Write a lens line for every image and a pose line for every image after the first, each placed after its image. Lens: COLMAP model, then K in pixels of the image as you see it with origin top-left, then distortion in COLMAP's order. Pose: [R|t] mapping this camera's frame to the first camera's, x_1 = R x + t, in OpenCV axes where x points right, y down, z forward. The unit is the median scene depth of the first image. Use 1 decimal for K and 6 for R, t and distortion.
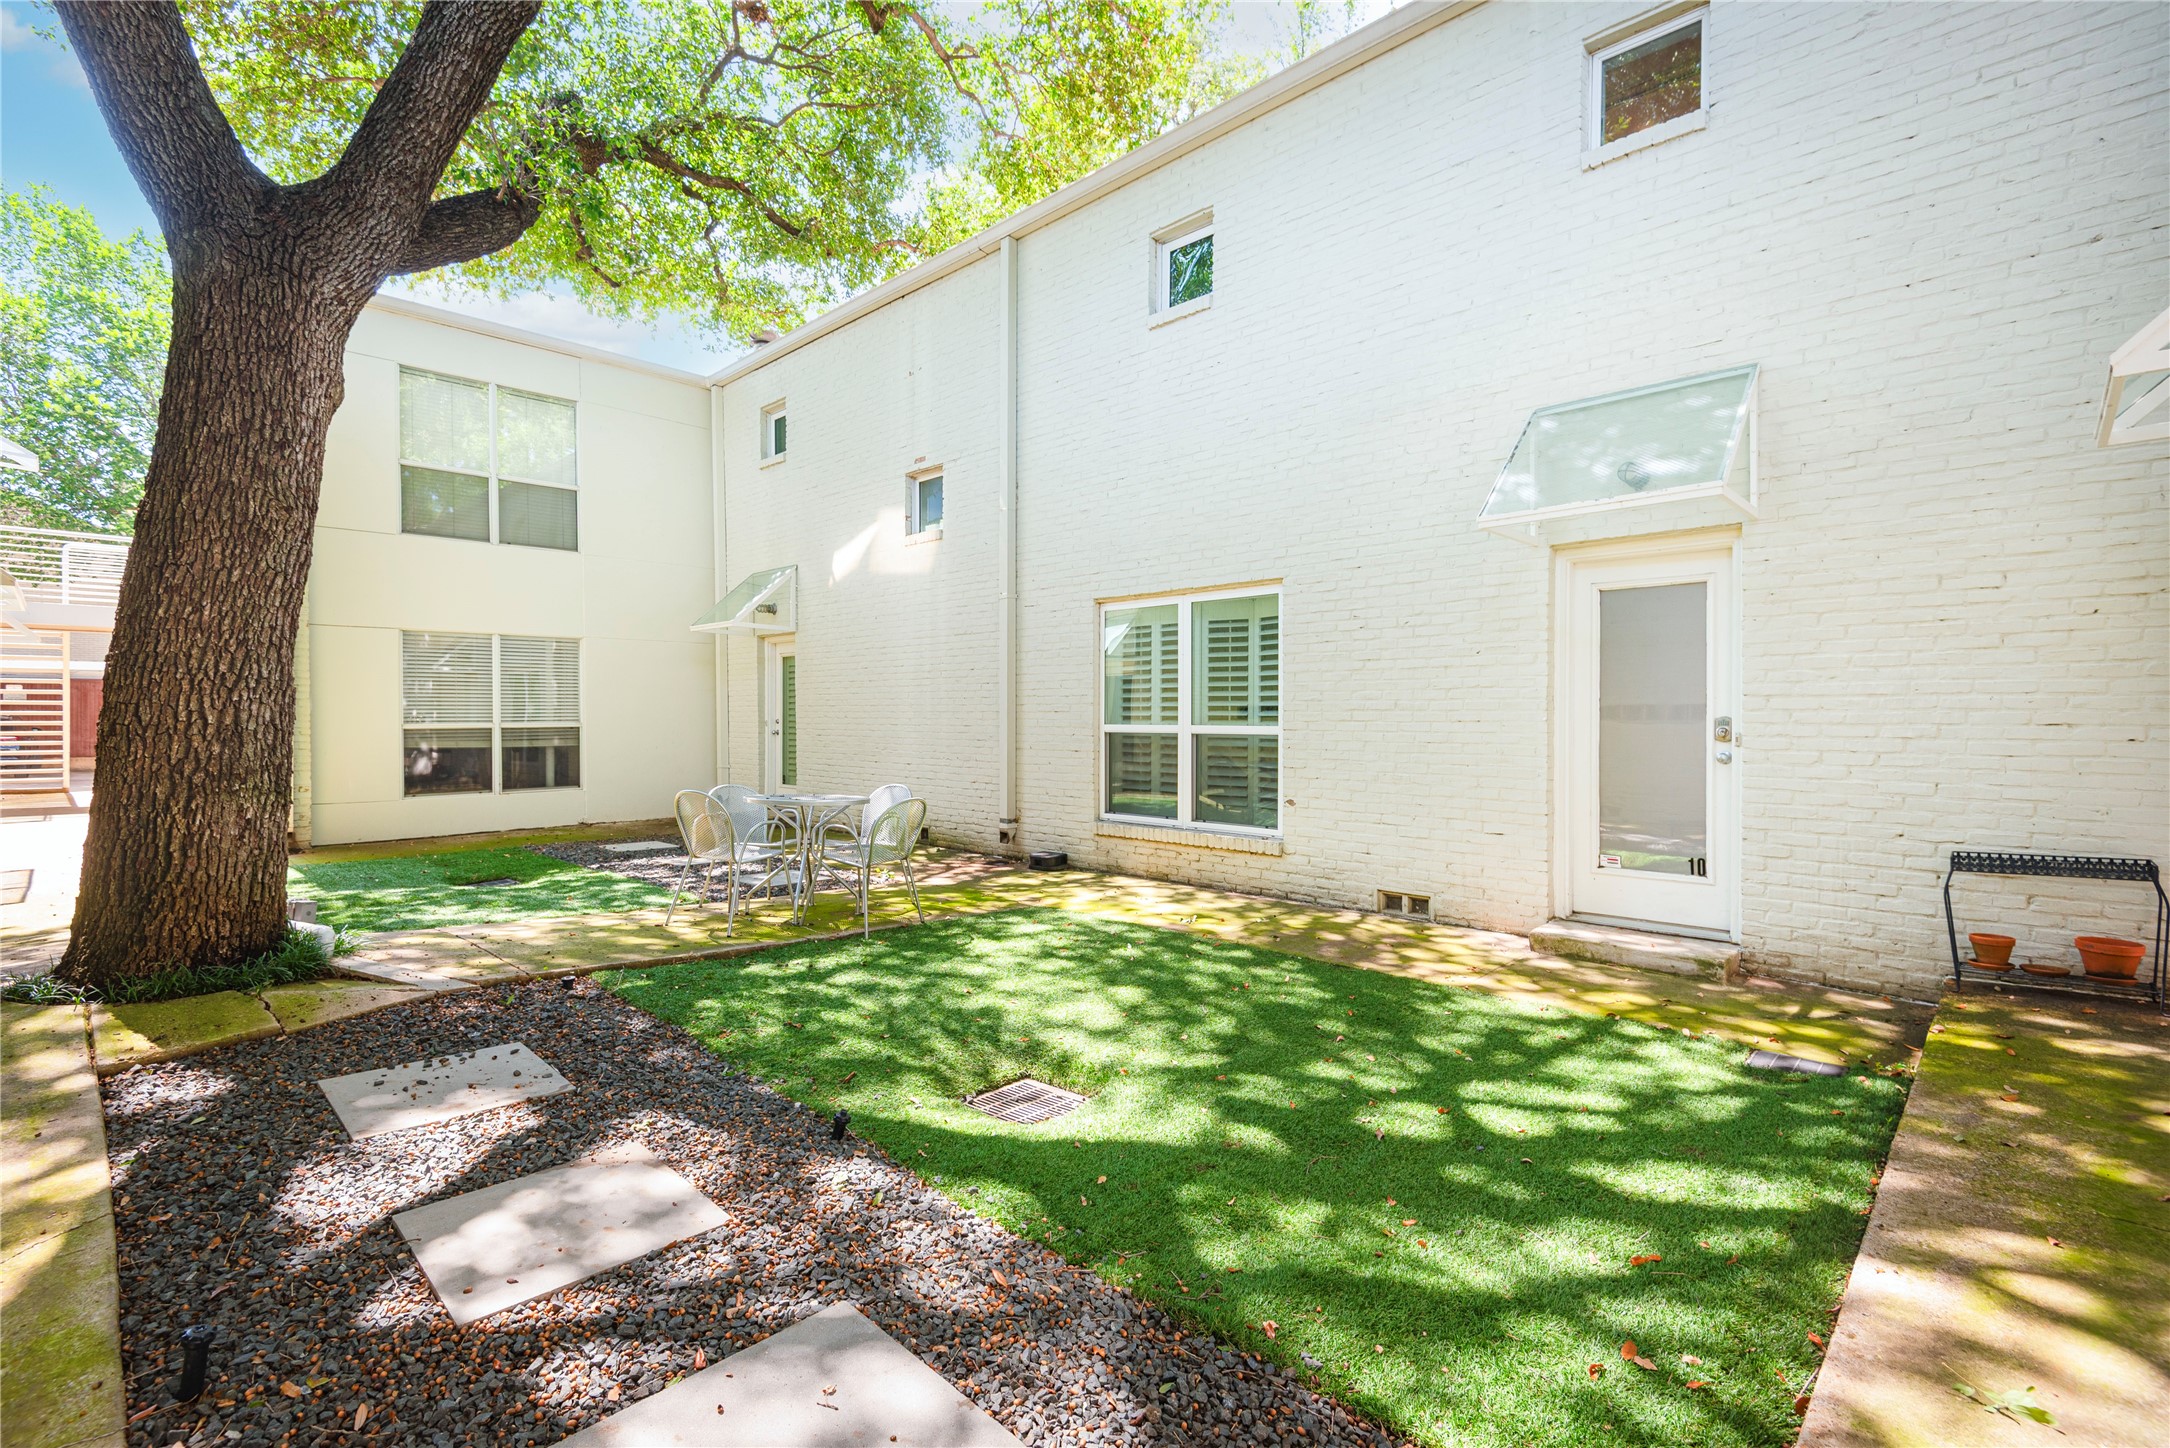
lens RADIAL K [[972.6, 0, 1079.9], [0, 972.6, 721.8], [0, 0, 1]] dist [0.031483, -0.022121]
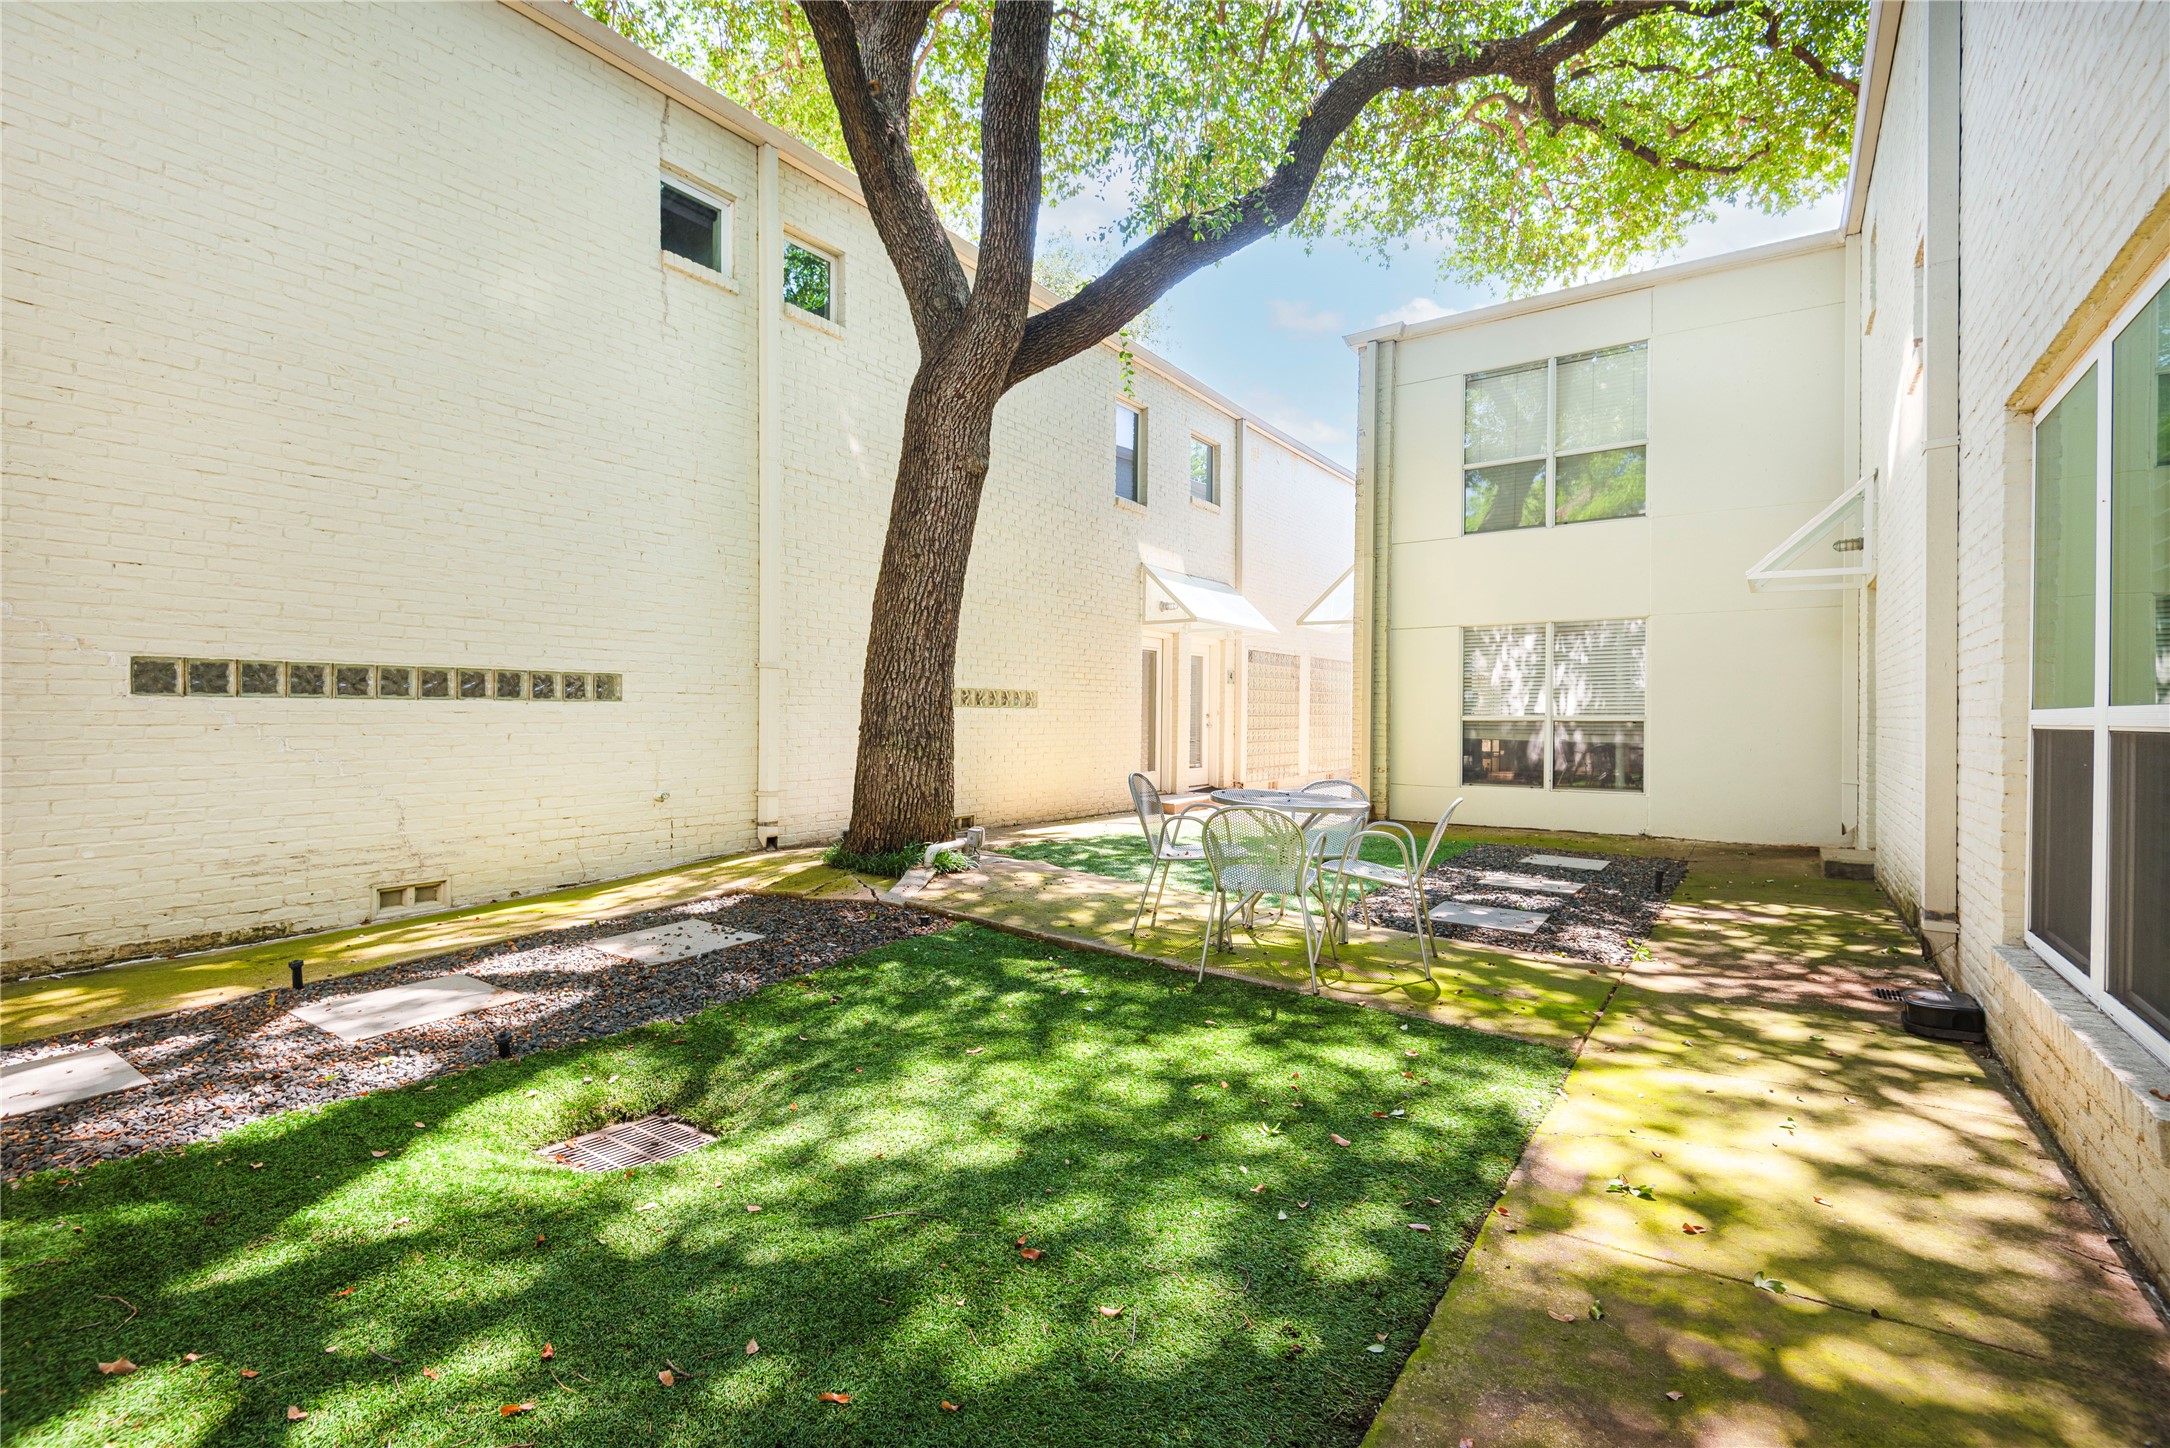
lens RADIAL K [[972.6, 0, 1079.9], [0, 972.6, 721.8], [0, 0, 1]] dist [0.031483, -0.022121]
pose [[0.160946, 0.006592, -0.986941, 0.664908], [-0.011553, 0.999922, 0.004795, 0.019955], [0.986896, 0.010630, 0.161010, 1.014343]]
